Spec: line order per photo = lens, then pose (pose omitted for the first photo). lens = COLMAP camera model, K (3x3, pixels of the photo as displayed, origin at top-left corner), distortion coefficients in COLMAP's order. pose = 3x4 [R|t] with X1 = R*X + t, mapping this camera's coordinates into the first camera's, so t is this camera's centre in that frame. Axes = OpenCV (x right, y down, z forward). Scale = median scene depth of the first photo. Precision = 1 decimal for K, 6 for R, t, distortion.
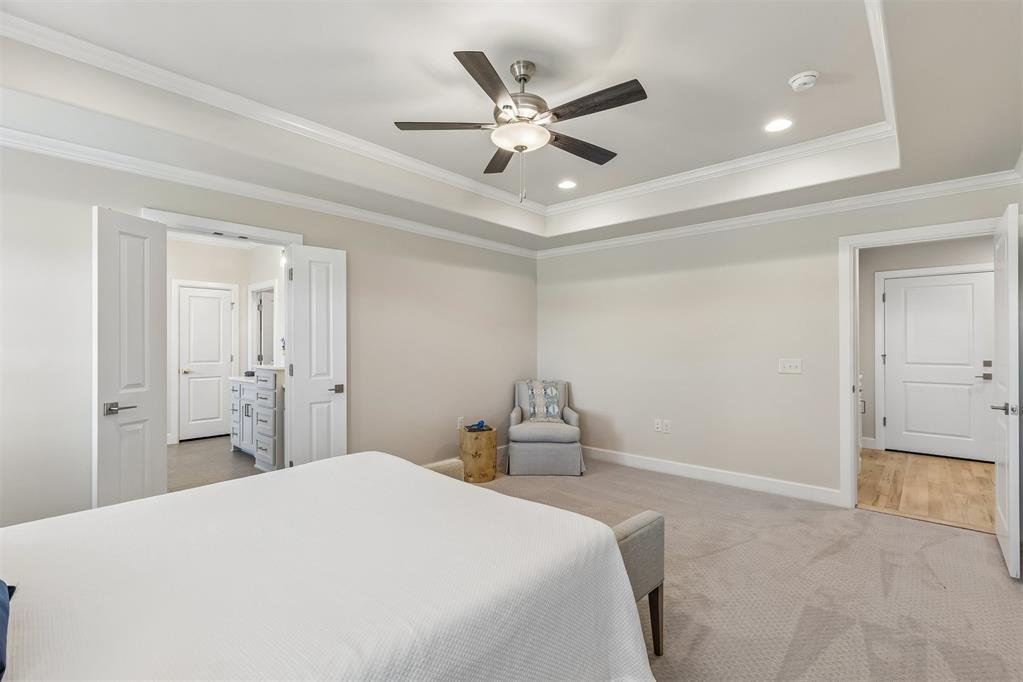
lens RADIAL K [[460.2, 0, 519.4], [0, 460.2, 340.5], [0, 0, 1]] dist [0.005576, -0.001431]
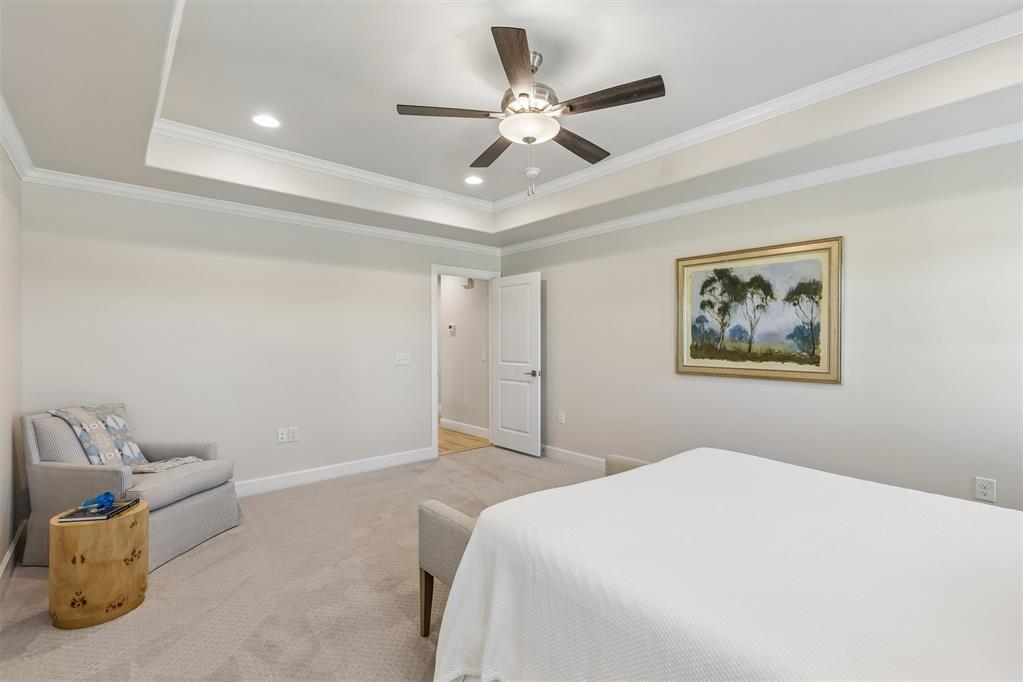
lens RADIAL K [[460.2, 0, 516.6], [0, 460.2, 344.1], [0, 0, 1]] dist [0.005576, -0.001431]
pose [[0.117954, -0.009143, 0.992977, -0.641954], [-0.010339, 0.999892, 0.010434, -0.001351], [-0.992965, -0.011497, 0.117847, 0.586143]]
